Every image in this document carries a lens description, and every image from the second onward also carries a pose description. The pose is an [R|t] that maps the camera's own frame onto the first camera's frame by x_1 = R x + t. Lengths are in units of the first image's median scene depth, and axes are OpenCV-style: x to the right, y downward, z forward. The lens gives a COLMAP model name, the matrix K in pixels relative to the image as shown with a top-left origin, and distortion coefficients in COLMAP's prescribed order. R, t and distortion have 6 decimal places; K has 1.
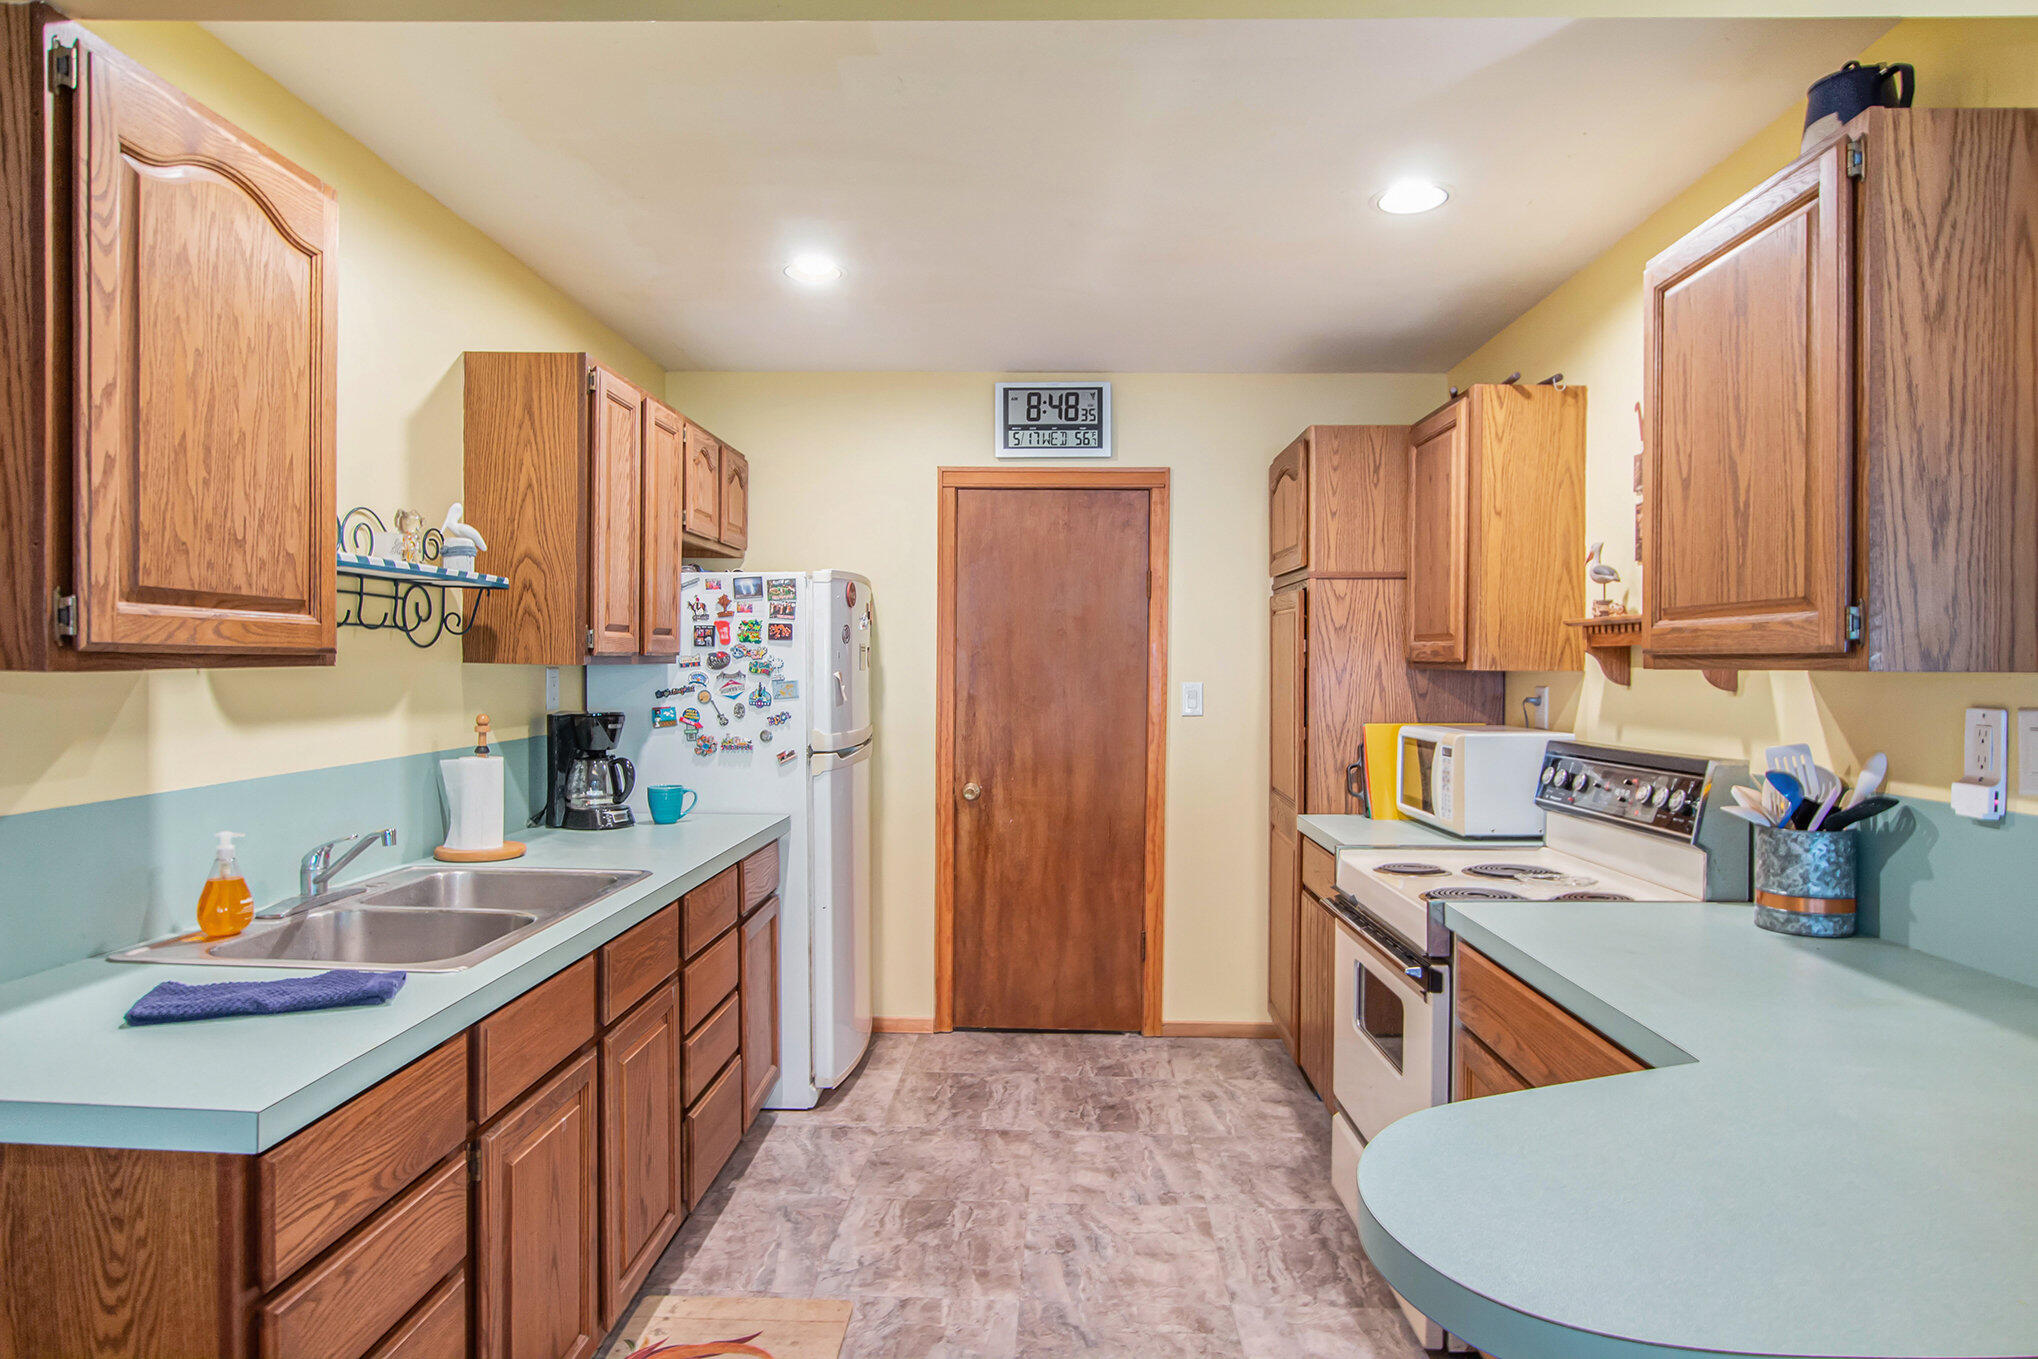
lens RADIAL K [[1133.1, 0, 1020.7], [0, 1133.1, 710.3], [0, 0, 1]] dist [-0.035625, 0.000391]
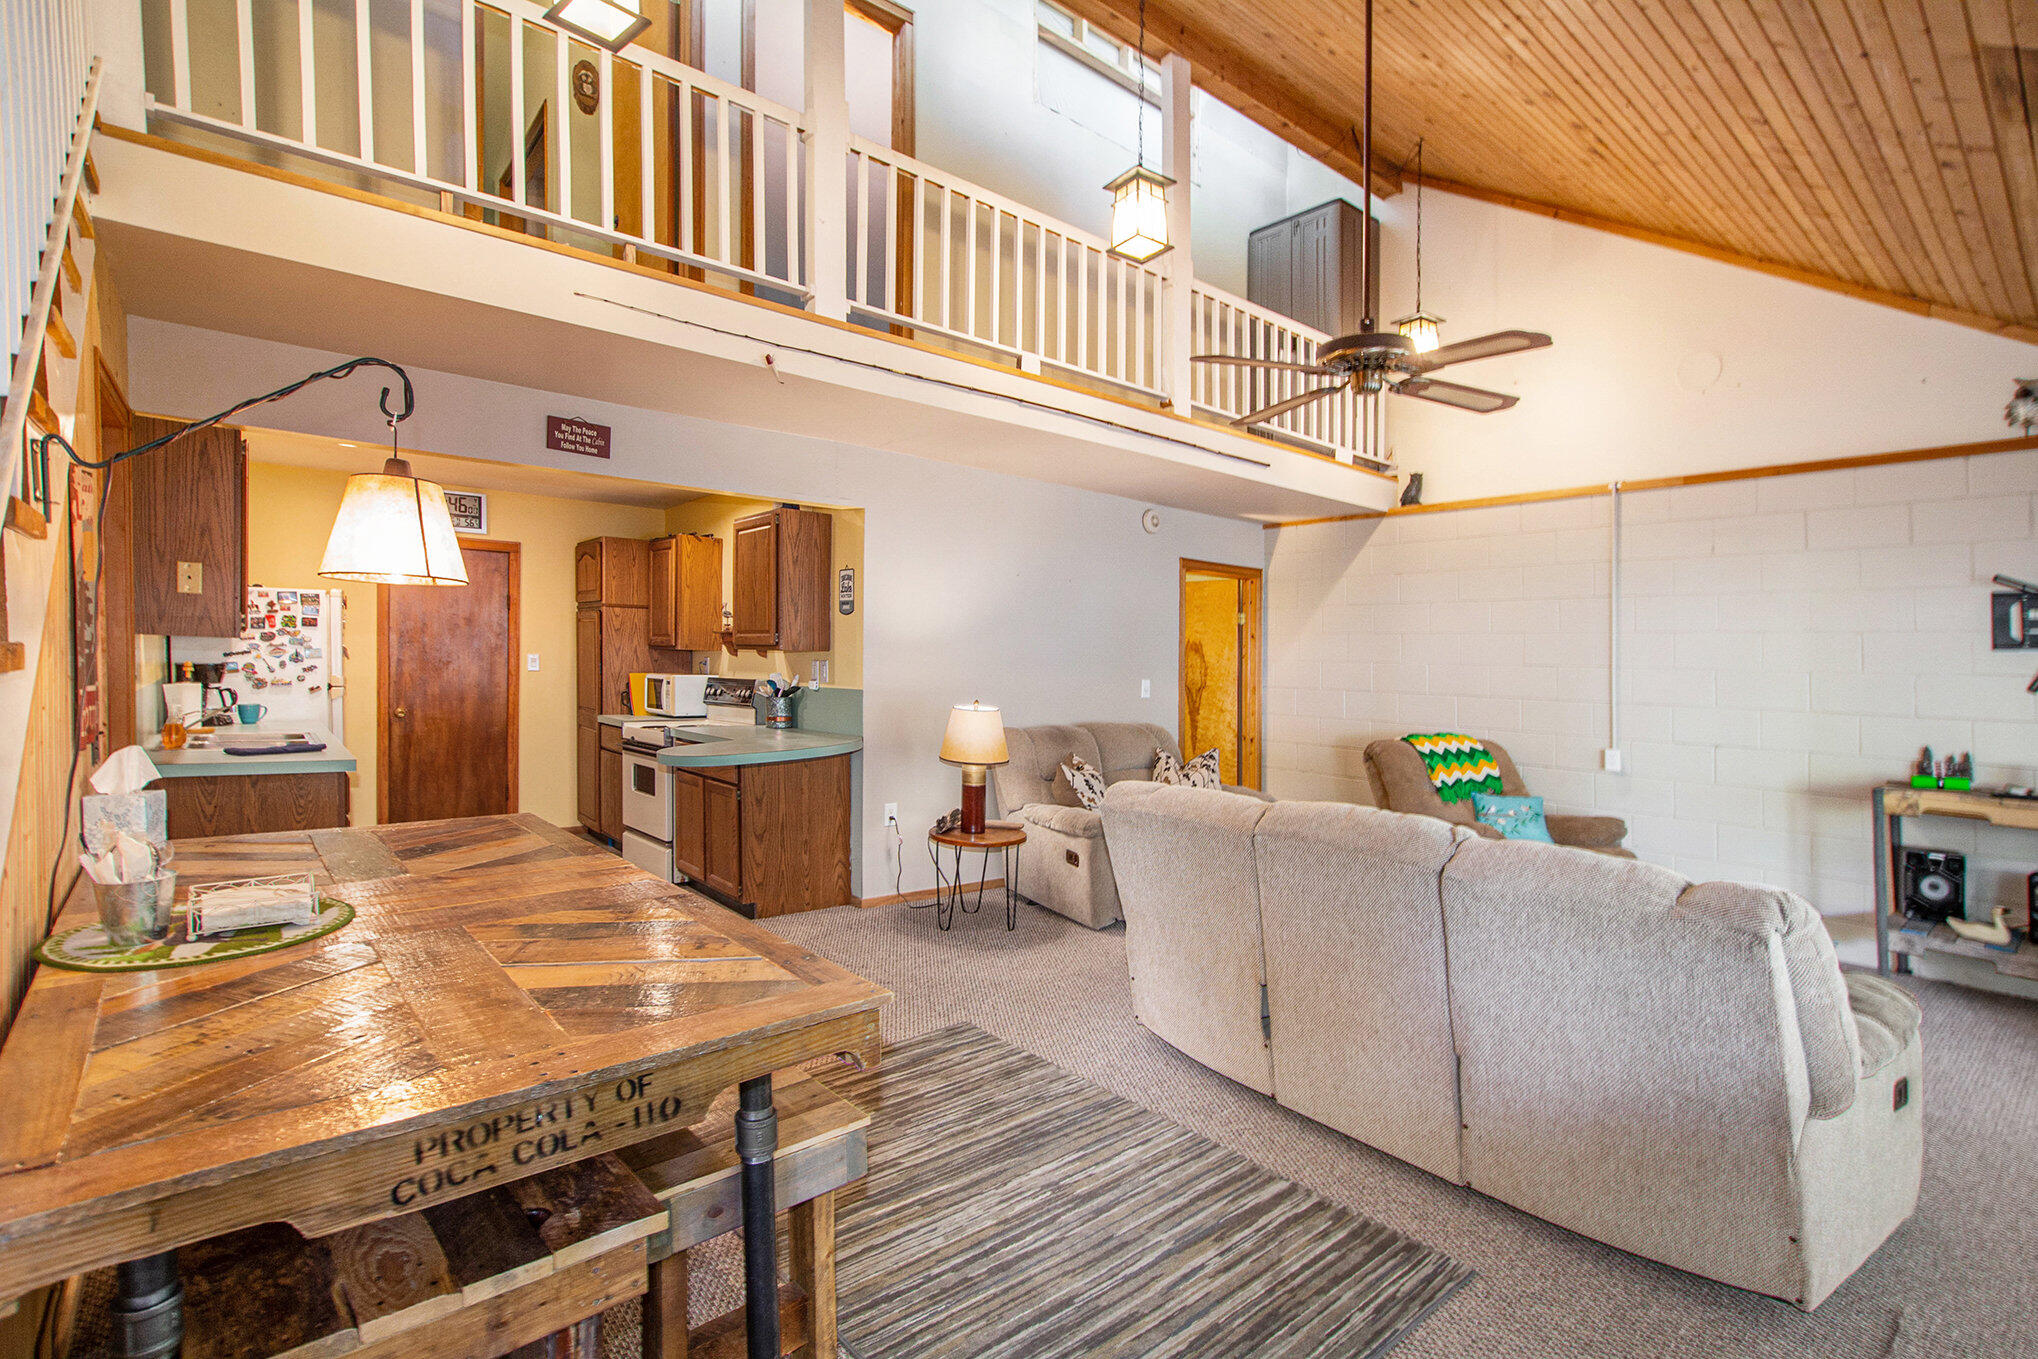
lens RADIAL K [[931.0, 0, 1019.0], [0, 931.0, 679.5], [0, 0, 1]] dist [0.000268, -0.000180]
pose [[0.740478, -0.002186, 0.672077, -0.378631], [0.008836, 0.999940, -0.006482, 0.045373], [-0.672022, 0.010739, 0.740453, -0.918543]]
